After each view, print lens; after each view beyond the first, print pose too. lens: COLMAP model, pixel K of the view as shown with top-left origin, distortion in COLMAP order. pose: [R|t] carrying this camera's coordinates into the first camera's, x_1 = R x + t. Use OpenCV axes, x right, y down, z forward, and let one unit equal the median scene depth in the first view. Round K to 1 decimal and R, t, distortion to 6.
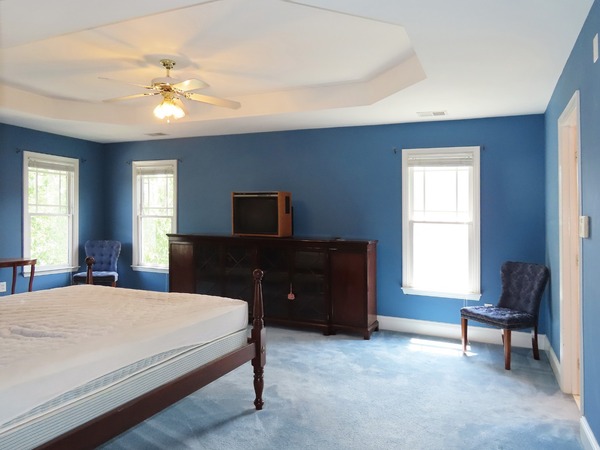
lens RADIAL K [[446.2, 0, 300.0], [0, 446.2, 225.0], [0, 0, 1]] dist [-0.001993, 0.000420]
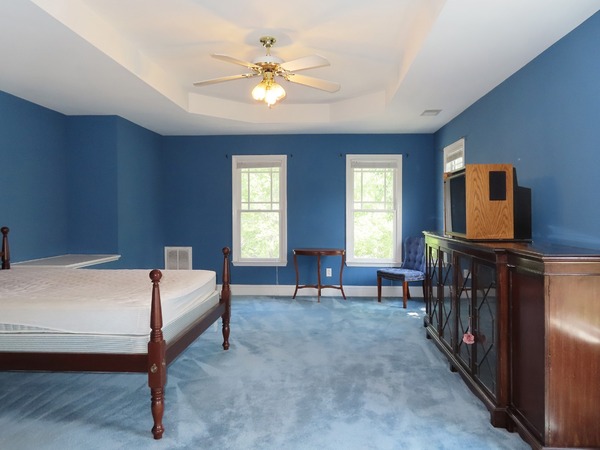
lens RADIAL K [[446.2, 0, 300.0], [0, 446.2, 225.0], [0, 0, 1]] dist [-0.001993, 0.000420]
pose [[0.375780, 0.007709, -0.926677, 0.430746], [-0.004275, 0.999969, 0.006585, 0.004714], [0.926699, 0.001487, 0.375801, 0.532638]]
